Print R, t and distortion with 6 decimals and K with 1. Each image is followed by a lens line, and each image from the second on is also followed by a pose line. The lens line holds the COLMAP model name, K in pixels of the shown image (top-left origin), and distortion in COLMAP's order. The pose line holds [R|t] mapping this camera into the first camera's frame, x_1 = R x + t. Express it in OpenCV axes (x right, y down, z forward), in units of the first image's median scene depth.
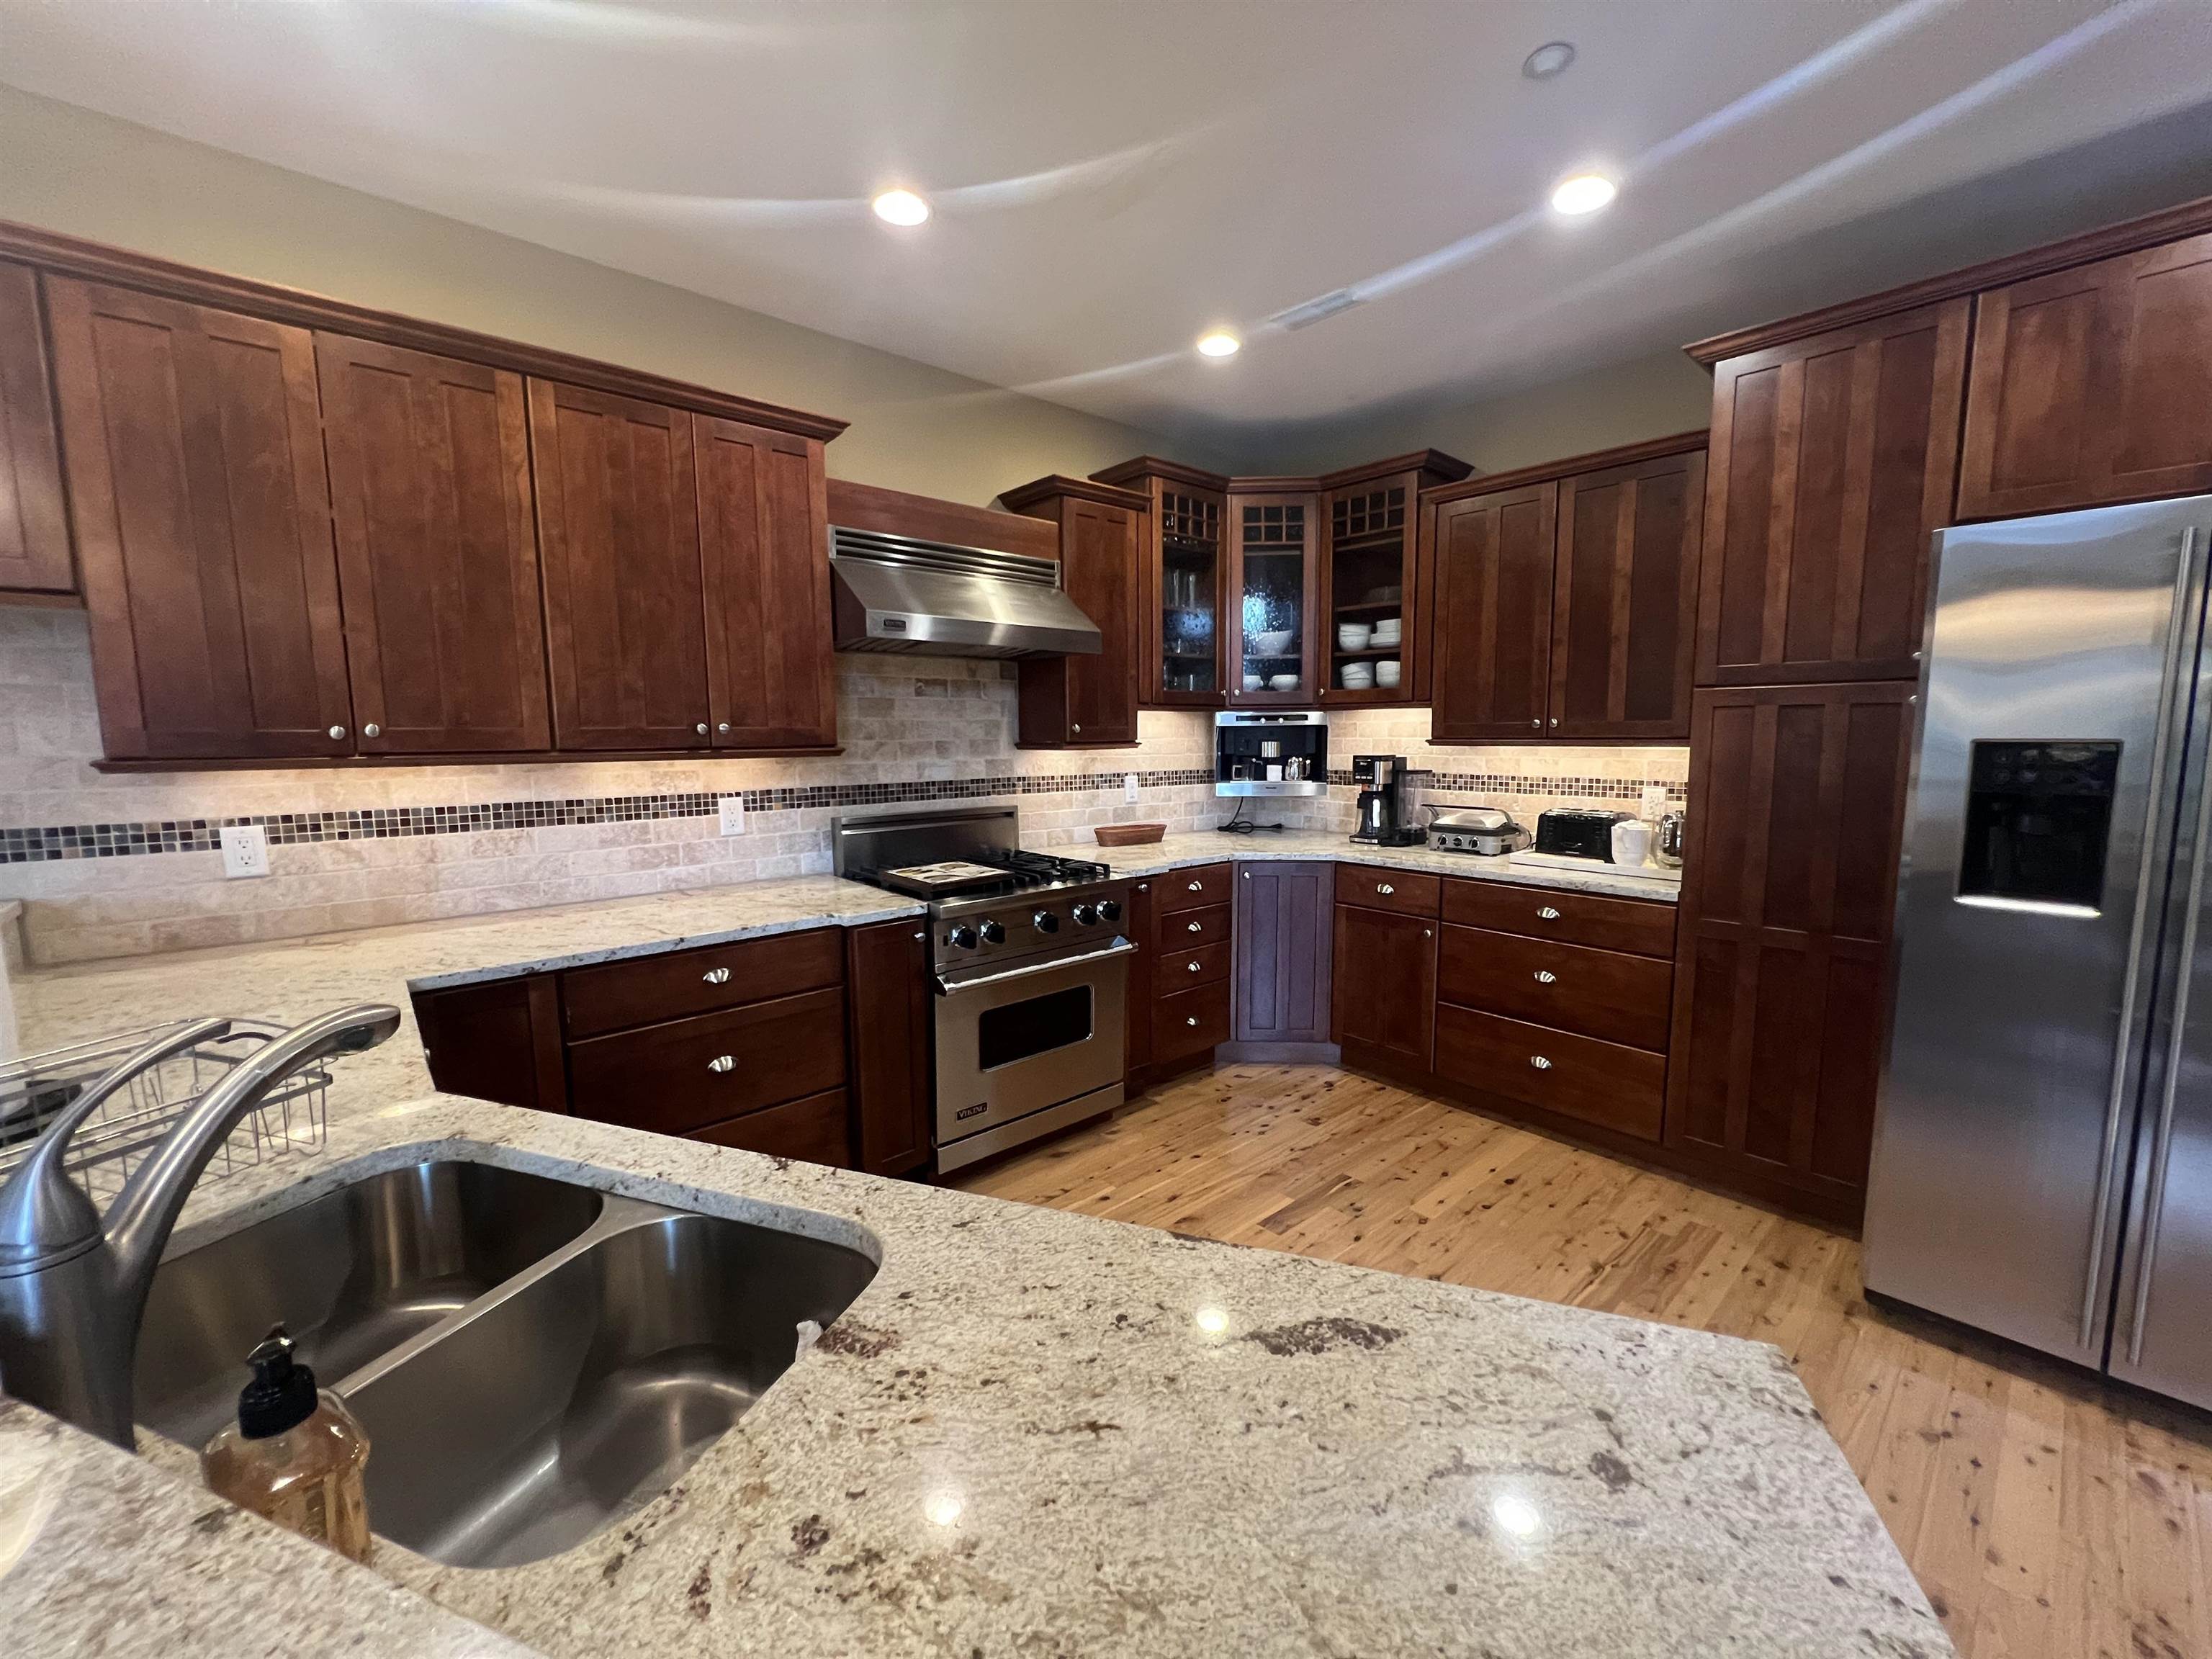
lens RADIAL K [[880.8, 0, 1113.5], [0, 880.8, 833.6], [0, 0, 1]] dist [-0.003185, 0.000697]
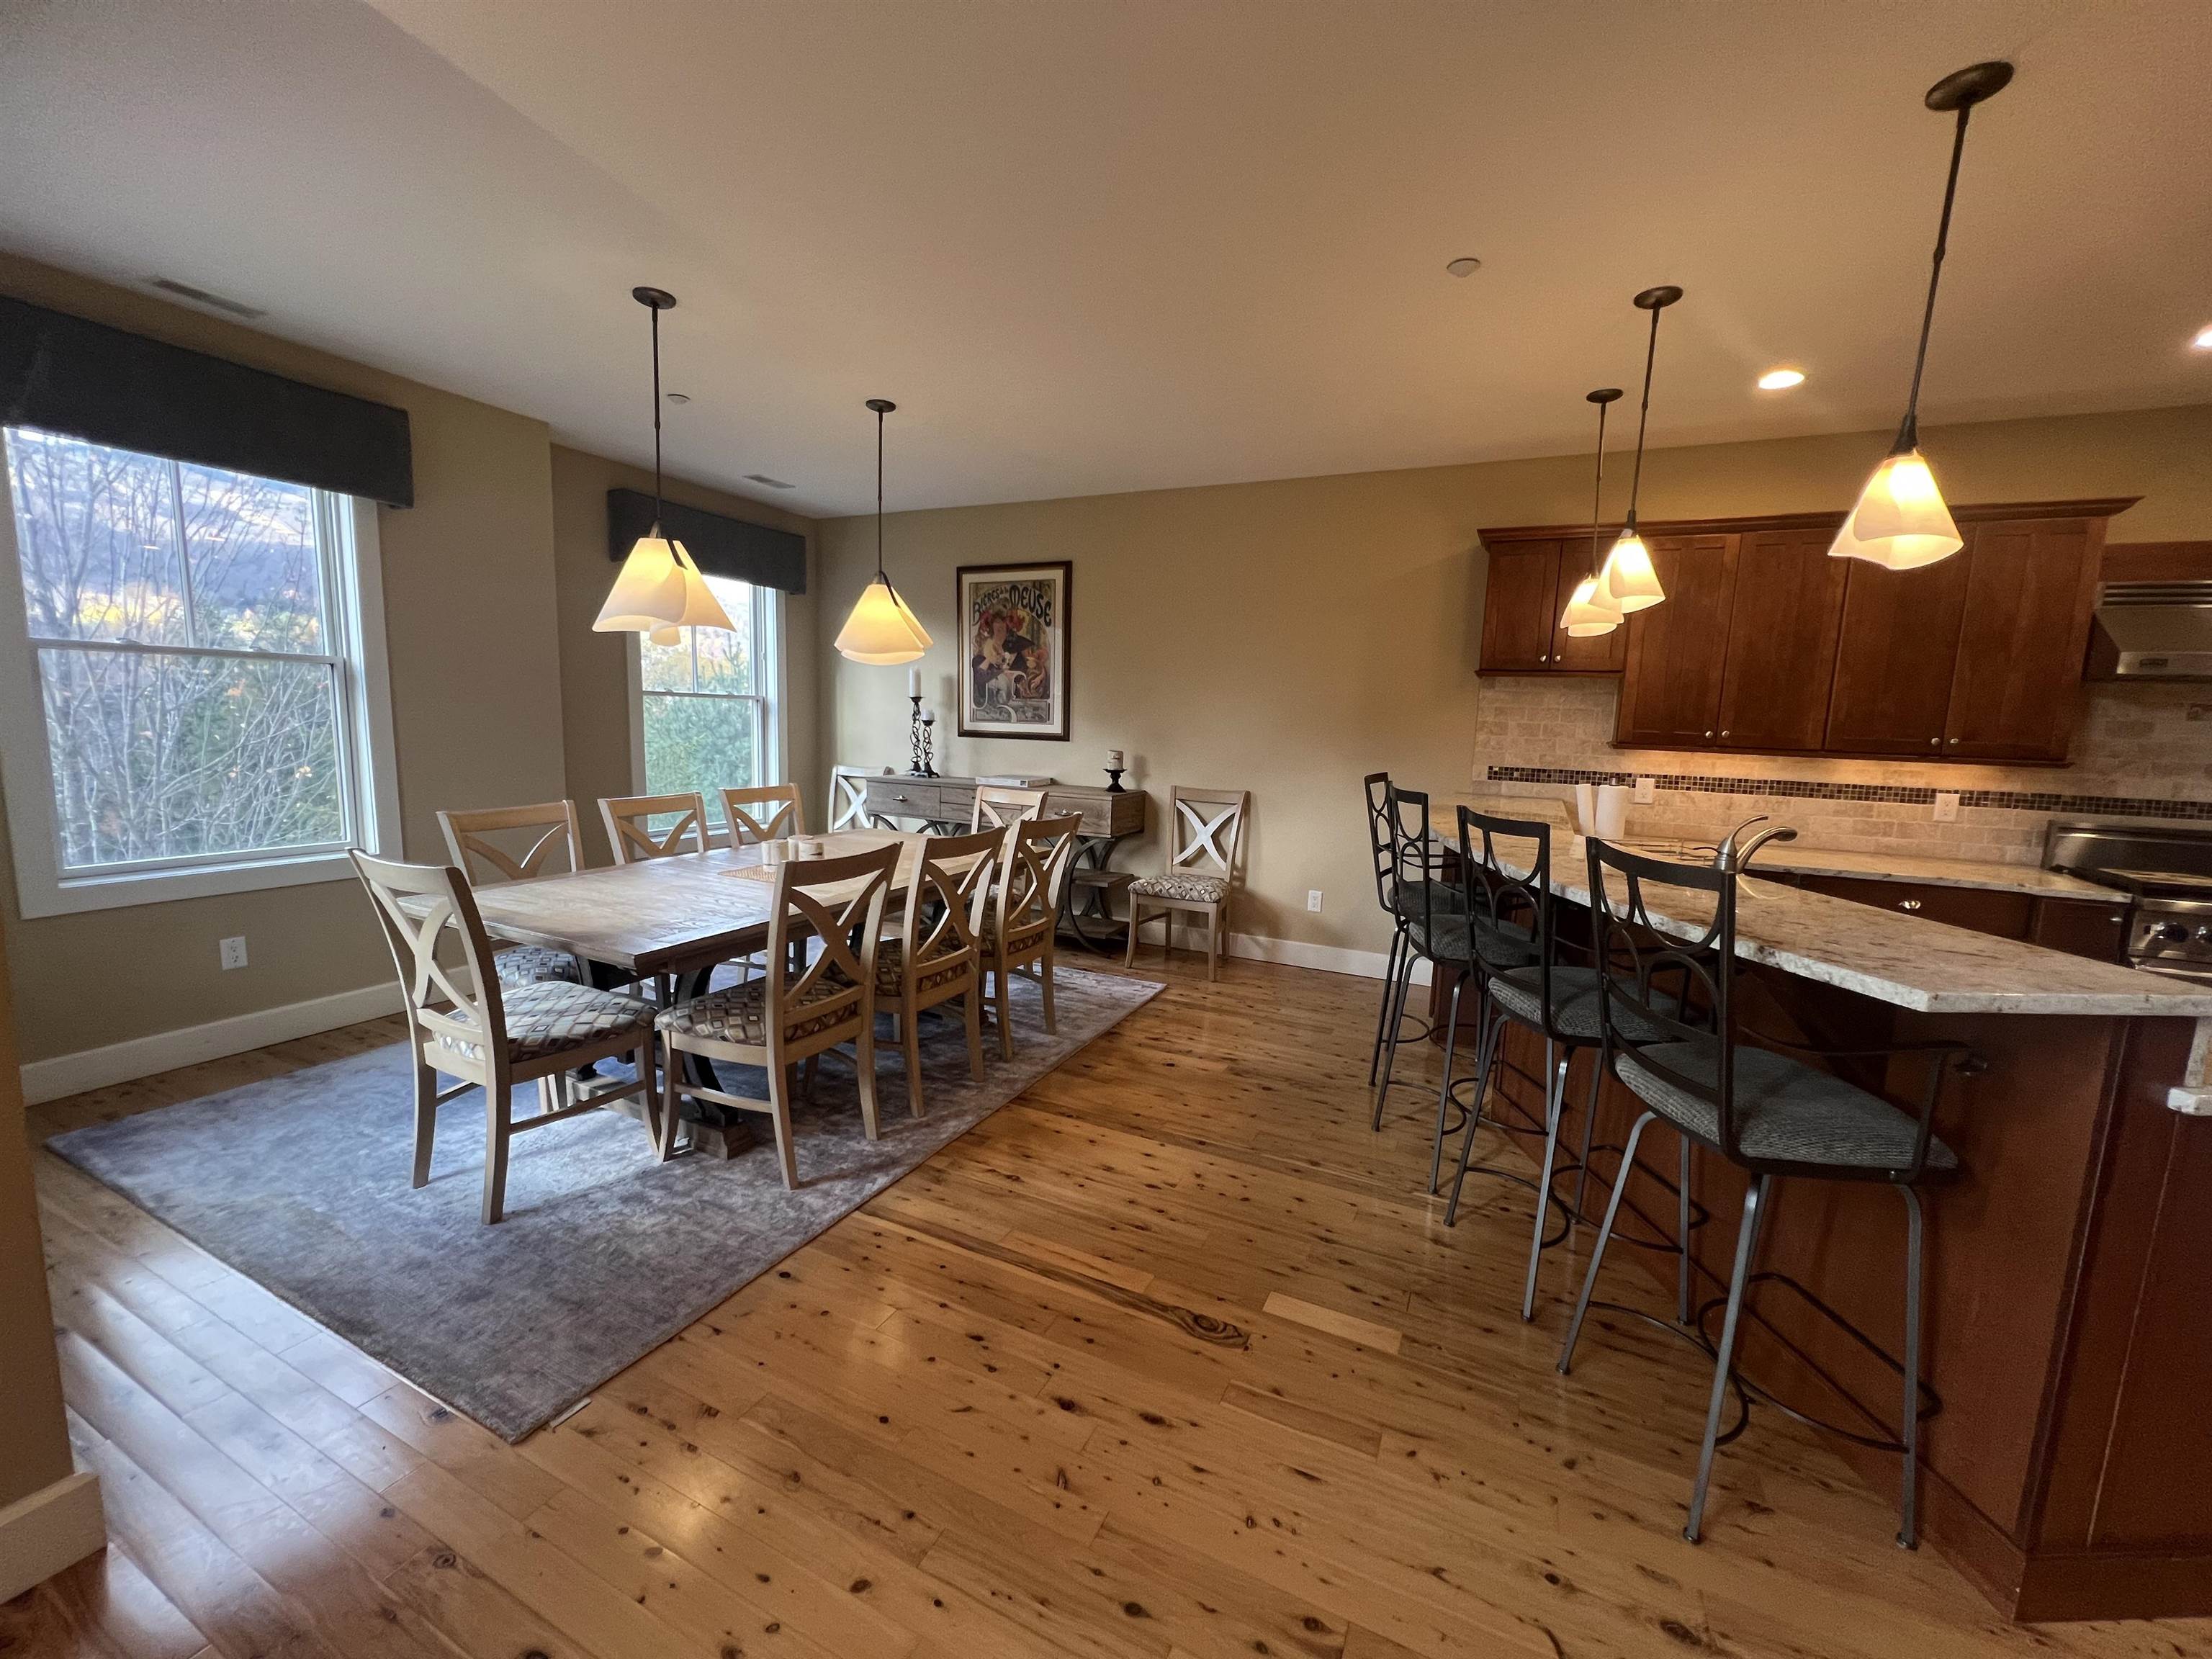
lens RADIAL K [[880.8, 0, 1113.2], [0, 880.8, 832.9], [0, 0, 1]] dist [-0.003185, 0.000697]
pose [[0.386266, 0.143563, -0.911147, 0.270285], [-0.145206, 0.984961, 0.093636, 0.069560], [0.910886, 0.096136, 0.401303, -0.617877]]
